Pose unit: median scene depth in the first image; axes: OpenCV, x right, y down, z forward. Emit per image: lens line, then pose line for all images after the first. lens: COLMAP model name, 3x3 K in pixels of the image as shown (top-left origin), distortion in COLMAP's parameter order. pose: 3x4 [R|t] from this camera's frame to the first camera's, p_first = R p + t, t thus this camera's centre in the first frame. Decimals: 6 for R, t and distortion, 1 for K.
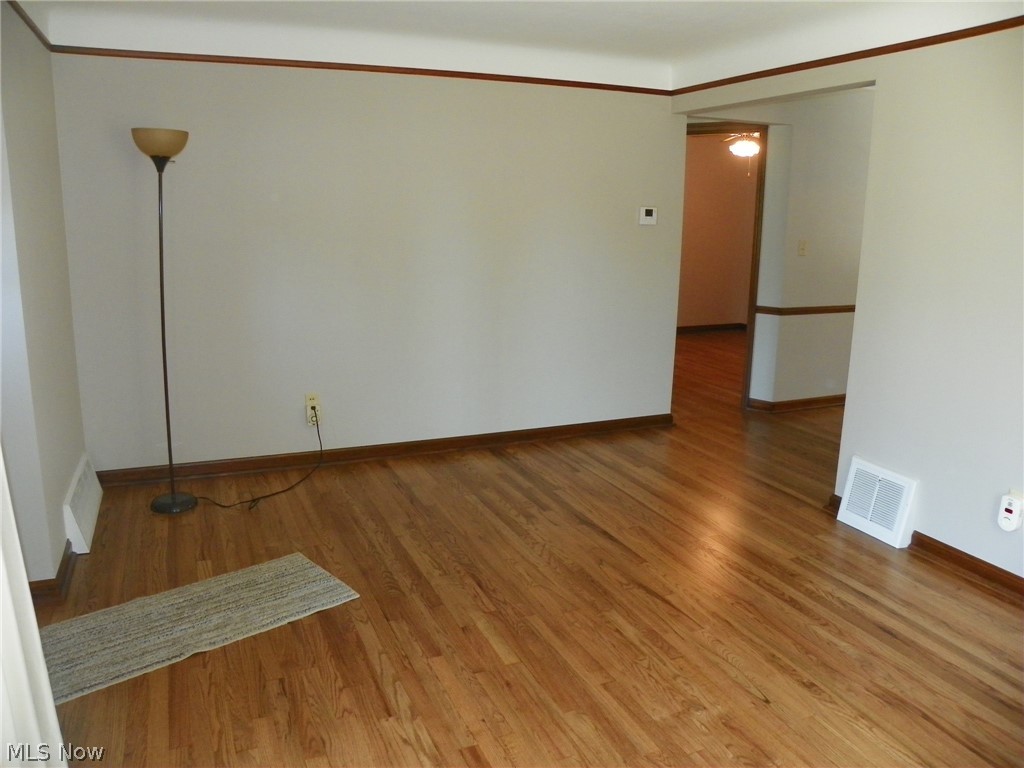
lens RADIAL K [[778.5, 0, 513.4], [0, 778.5, 377.3], [0, 0, 1]] dist [-0.157858, 0.099968]
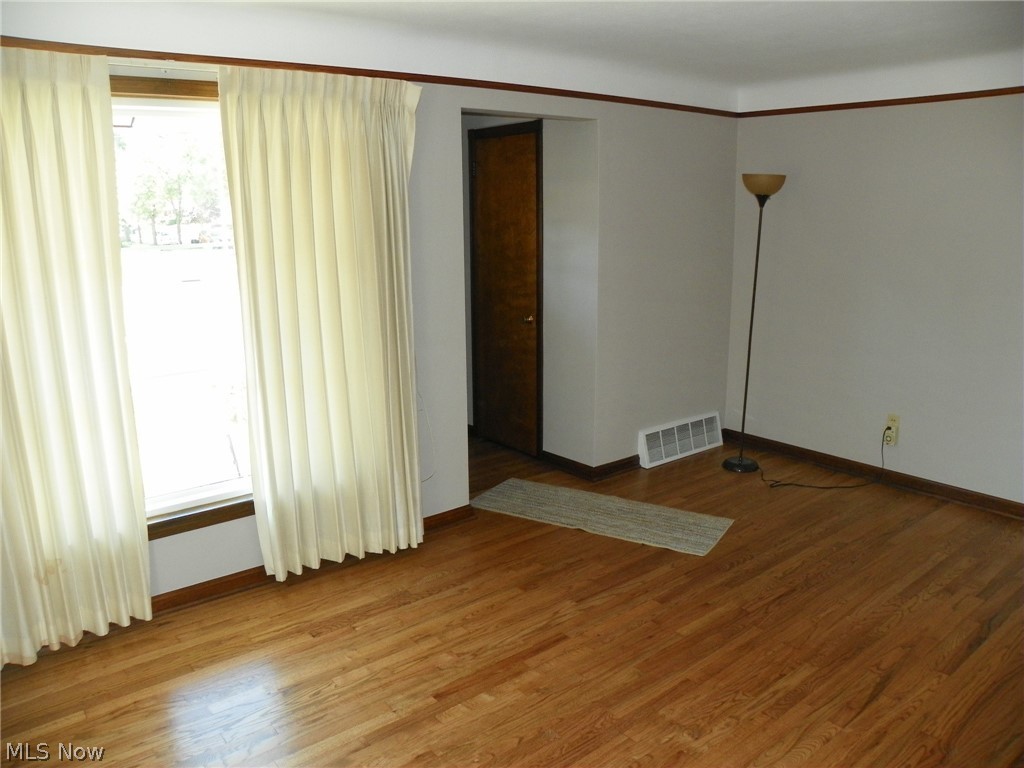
lens RADIAL K [[778.5, 0, 513.4], [0, 778.5, 377.3], [0, 0, 1]] dist [-0.157858, 0.099968]
pose [[0.273102, 0.187905, -0.943455, 0.718970], [-0.190298, 0.971910, 0.138486, -0.093369], [0.942975, 0.141717, 0.301188, 0.256415]]
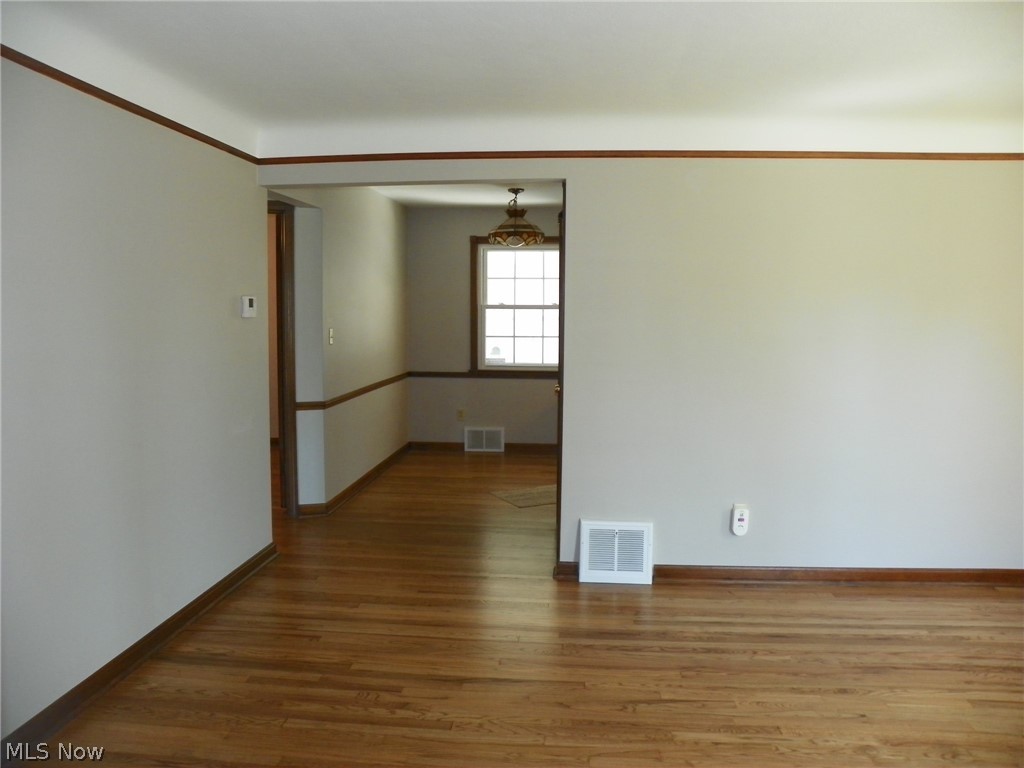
lens RADIAL K [[778.5, 0, 513.4], [0, 778.5, 377.3], [0, 0, 1]] dist [-0.157858, 0.099968]
pose [[0.487857, -0.090463, 0.868223, -0.593582], [0.189252, 0.981920, -0.004032, -0.121222], [-0.852161, 0.166280, 0.496157, 0.550812]]
